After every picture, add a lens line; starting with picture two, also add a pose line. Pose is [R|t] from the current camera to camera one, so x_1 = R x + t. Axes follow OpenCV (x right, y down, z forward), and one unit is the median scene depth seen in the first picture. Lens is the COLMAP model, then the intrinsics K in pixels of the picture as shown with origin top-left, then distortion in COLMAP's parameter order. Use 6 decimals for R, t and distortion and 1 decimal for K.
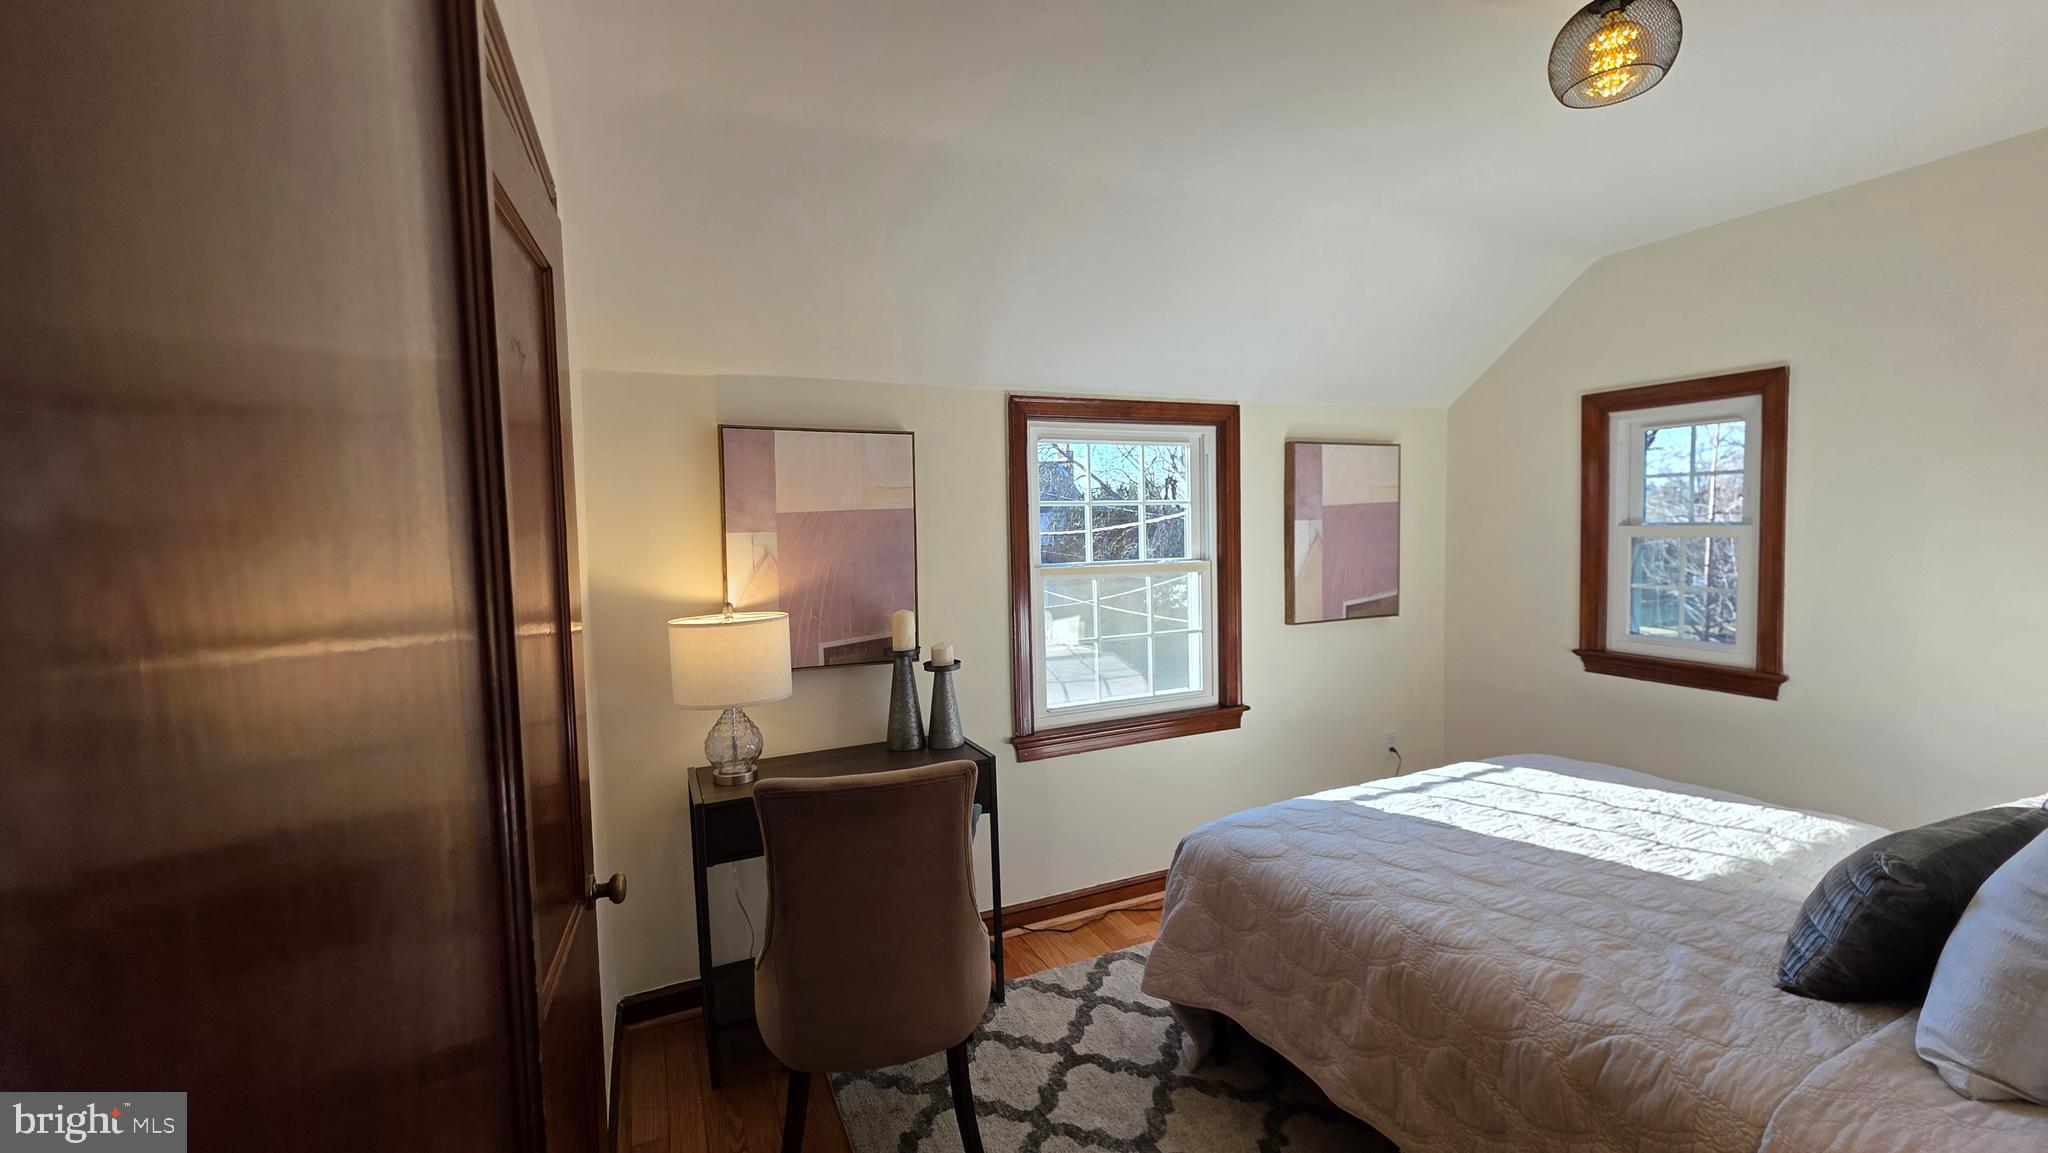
lens RADIAL K [[821.4, 0, 1021.1], [0, 821.4, 570.6], [0, 0, 1]] dist [0.001904, -0.000236]
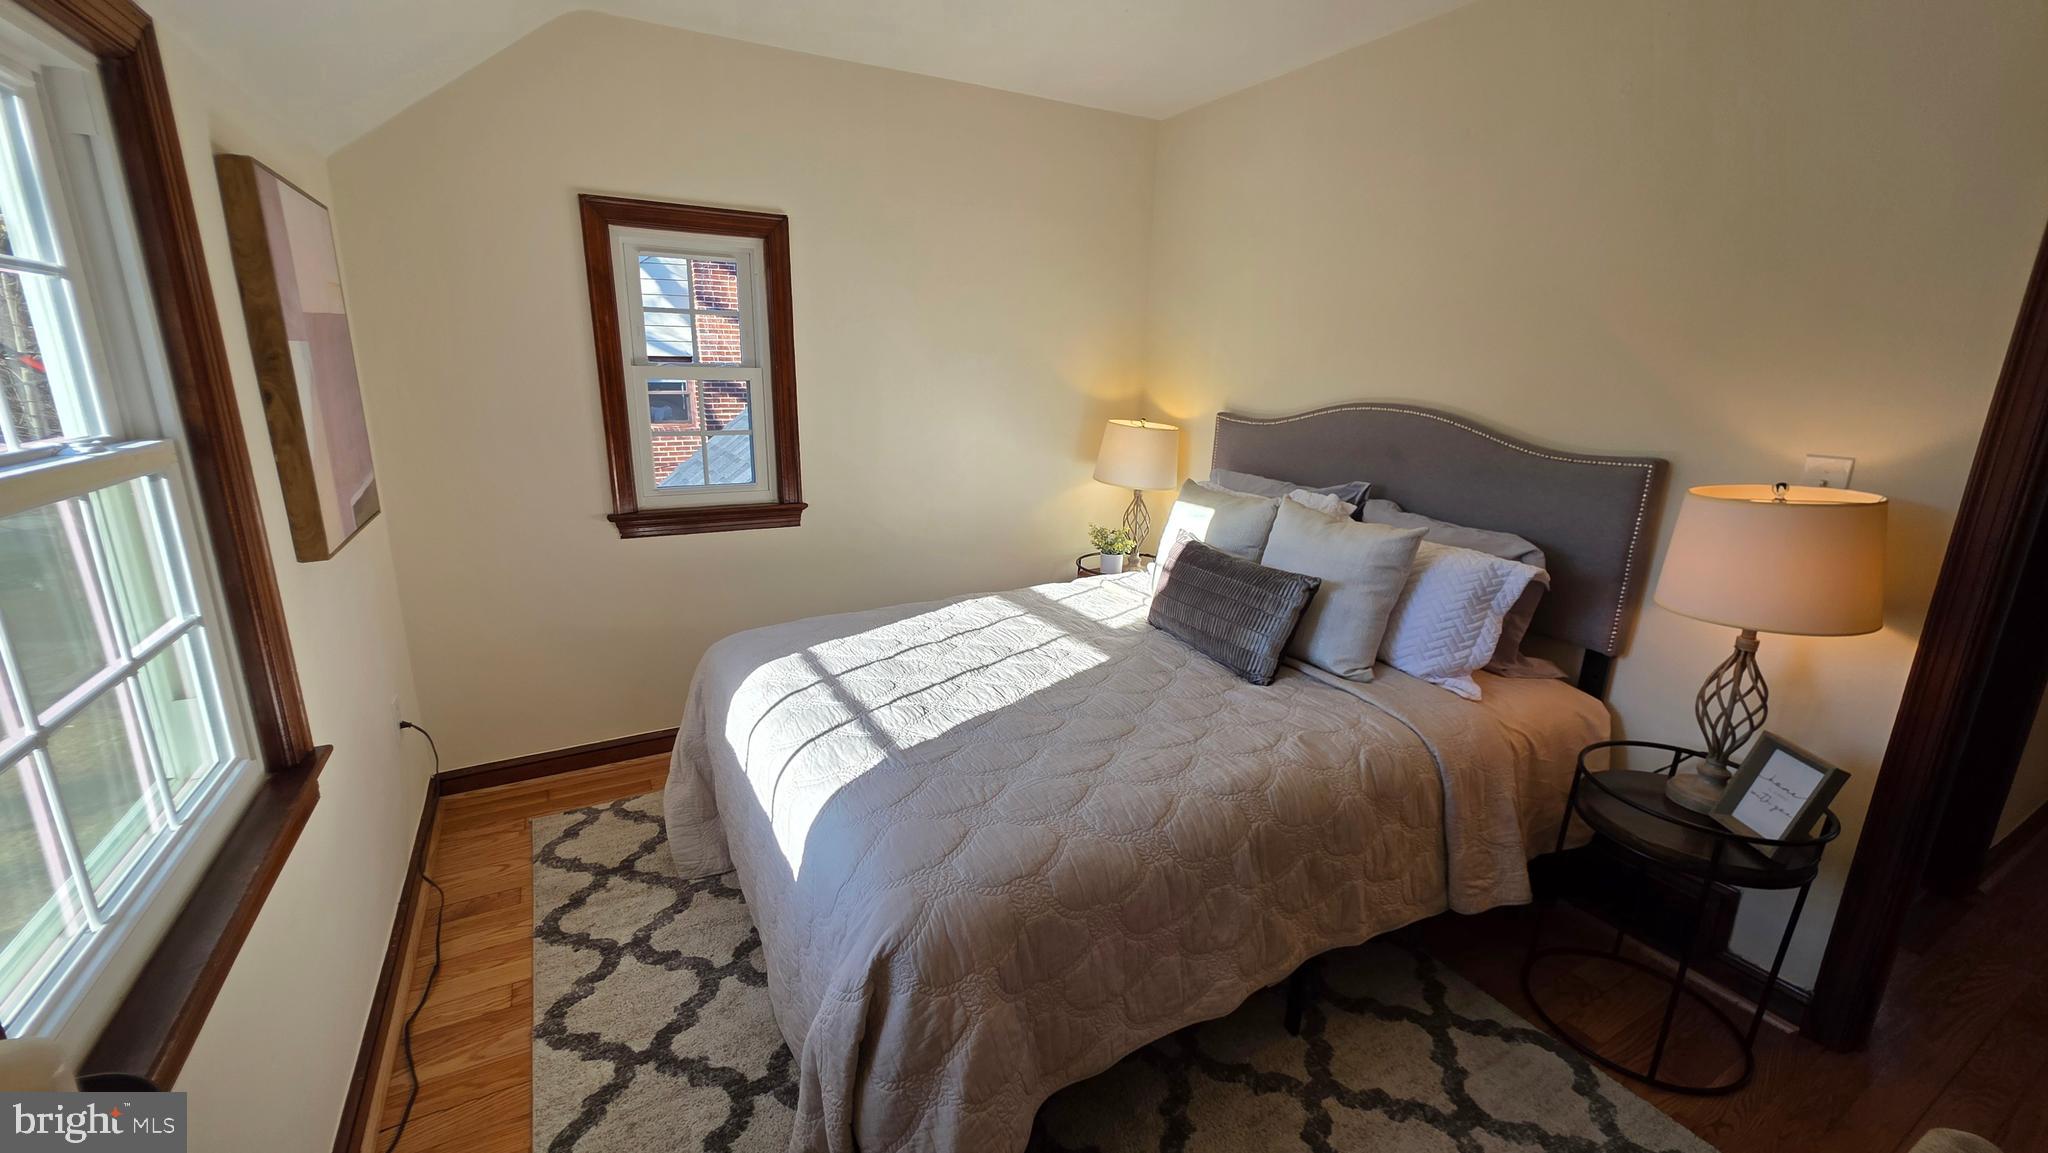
lens RADIAL K [[818.7, 0, 1019.4], [0, 818.7, 572.0], [0, 0, 1]] dist [0.000937, -0.000108]
pose [[-0.084626, -0.221959, 0.971377, -0.197225], [0.037121, 0.973495, 0.225677, -0.022363], [-0.995721, 0.055157, -0.074144, 0.674724]]
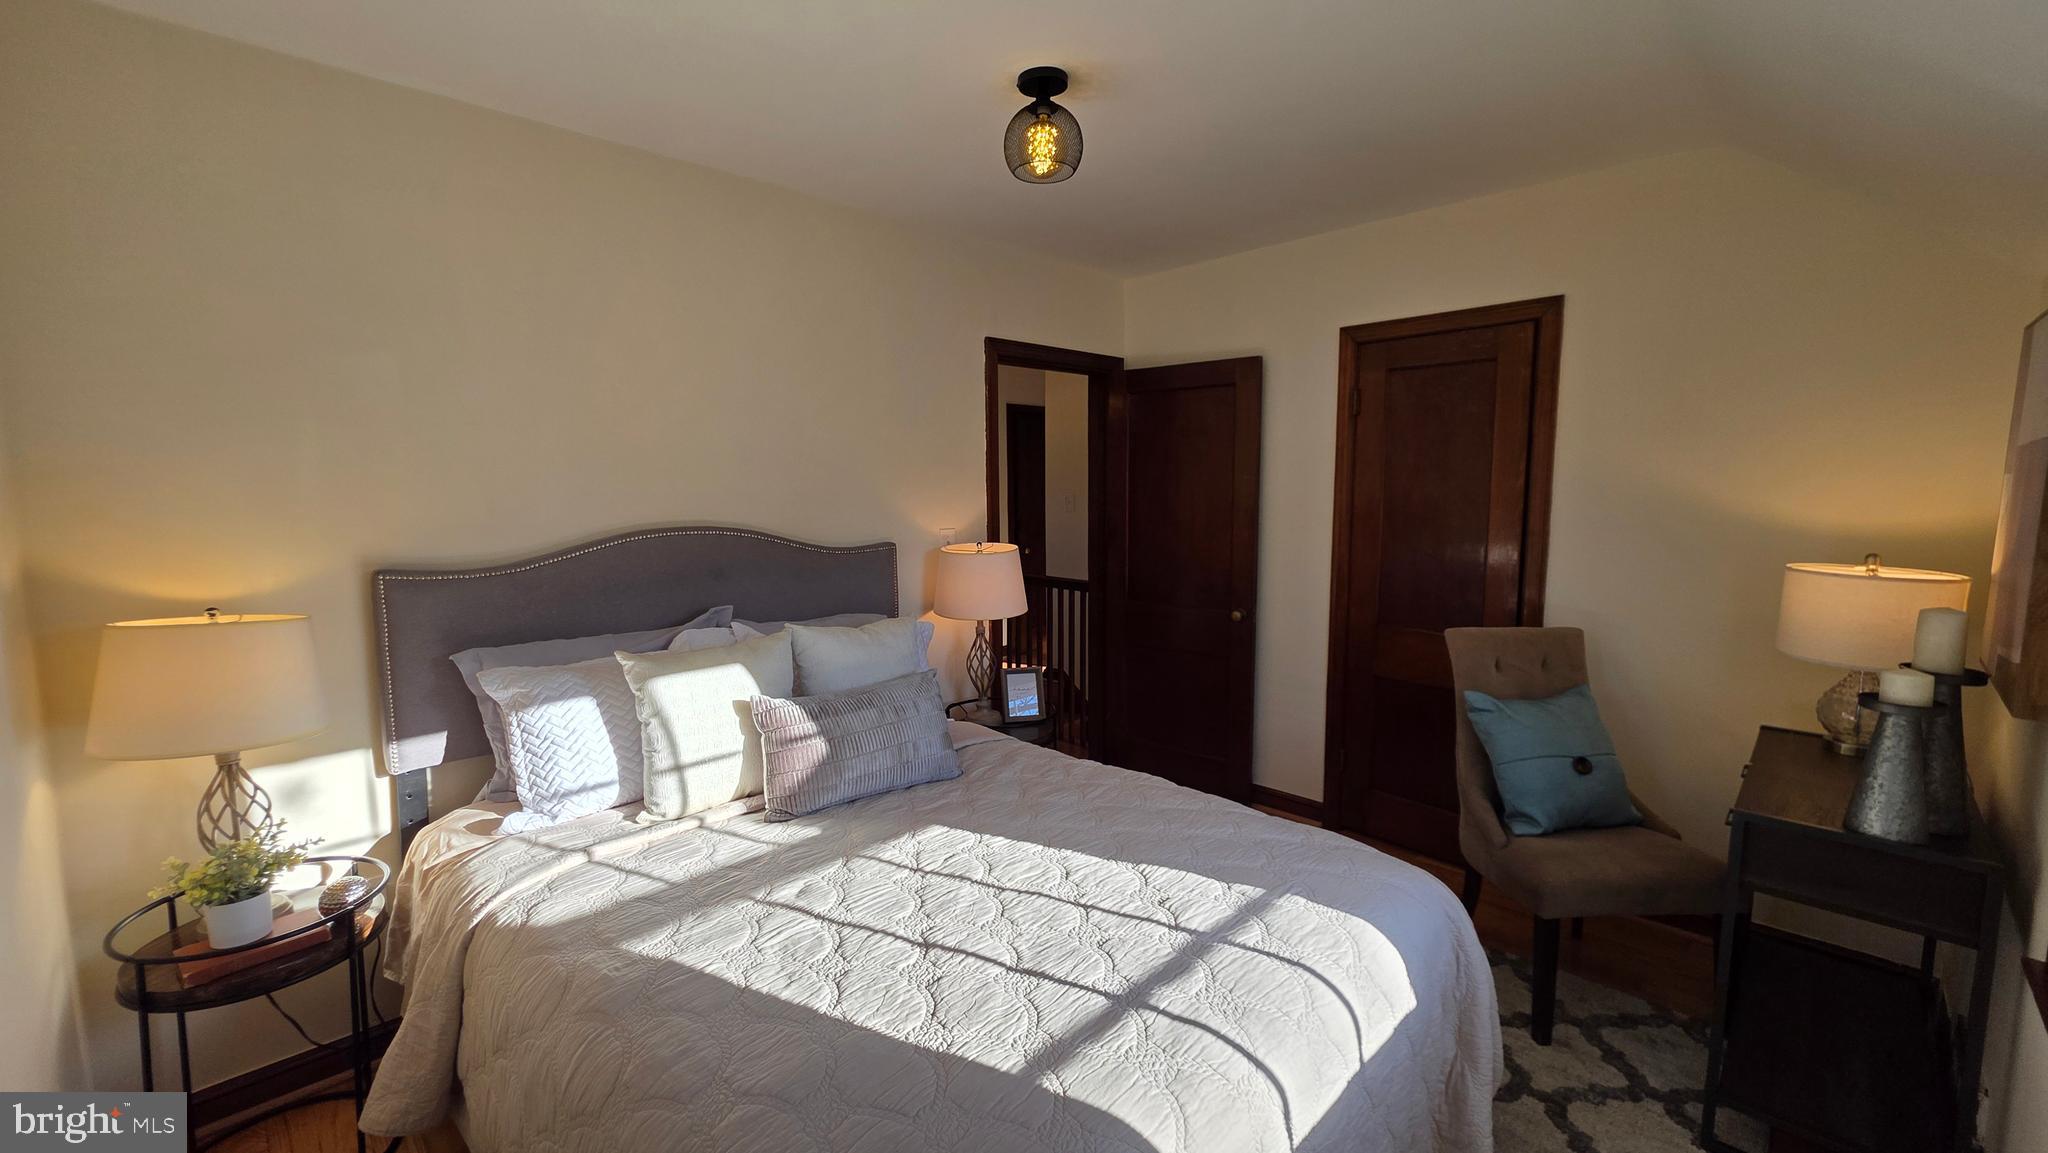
lens RADIAL K [[821.4, 0, 1021.1], [0, 821.4, 570.6], [0, 0, 1]] dist [0.001904, -0.000236]
pose [[-0.920812, 0.050376, -0.386738, 0.610865], [-0.011444, 0.987706, 0.155907, -0.073627], [0.389838, 0.147987, -0.908915, 1.095043]]
